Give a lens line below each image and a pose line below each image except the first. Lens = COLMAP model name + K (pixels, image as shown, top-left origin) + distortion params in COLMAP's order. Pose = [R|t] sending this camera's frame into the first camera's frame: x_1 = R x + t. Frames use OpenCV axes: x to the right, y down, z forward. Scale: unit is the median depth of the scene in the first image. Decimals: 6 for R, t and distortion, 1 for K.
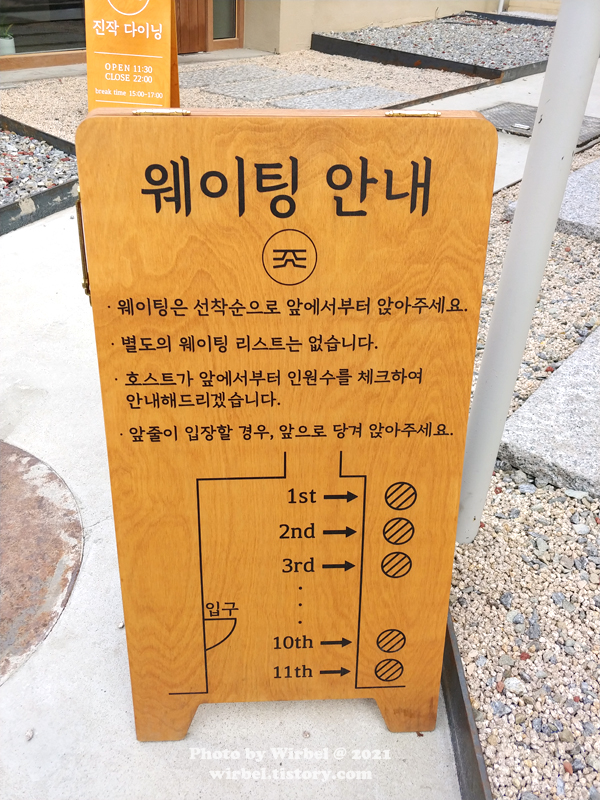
lens RADIAL K [[705.5, 0, 299.3], [0, 705.5, 401.9], [0, 0, 1]] dist [0.047737, -0.037029]
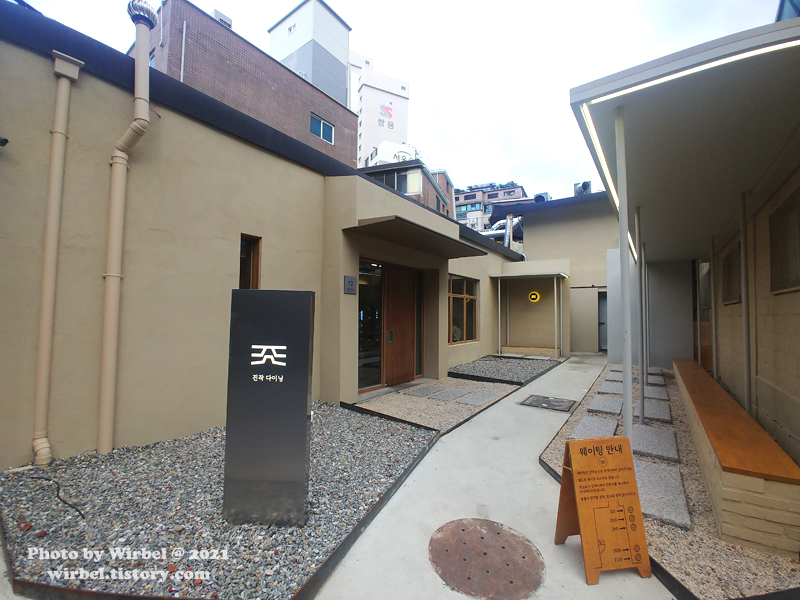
lens RADIAL K [[347.5, 0, 394.3], [0, 347.5, 299.3], [0, 0, 1]] dist [-0.023862, -0.000081]
pose [[0.998197, -0.045537, 0.039105, -1.590367], [0.059783, 0.812500, -0.579887, 0.221890], [-0.005367, 0.581179, 0.813758, -1.882233]]
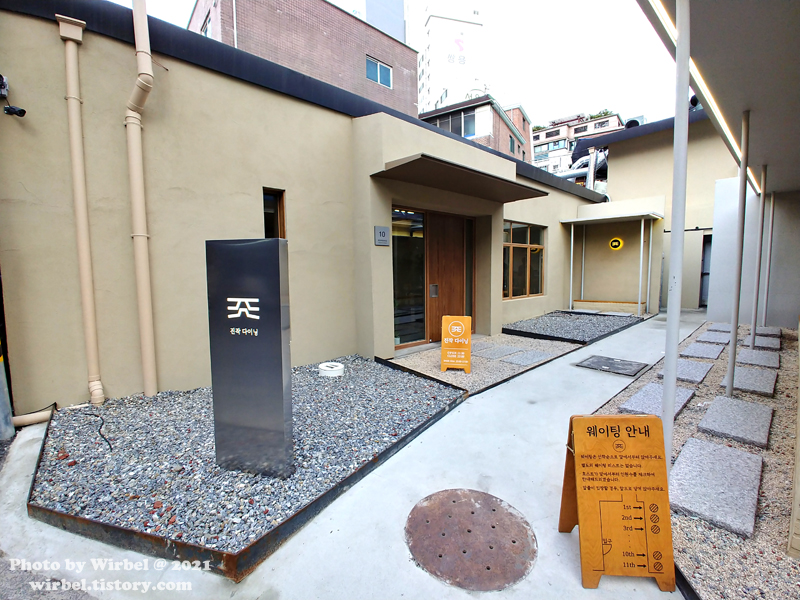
lens RADIAL K [[347.5, 0, 394.1], [0, 347.5, 302.0], [0, 0, 1]] dist [-0.023862, -0.000081]
pose [[0.980561, -0.053308, -0.188836, -0.855145], [-0.042269, 0.882405, -0.468588, 0.068568], [0.191609, 0.467461, 0.862998, -1.445983]]
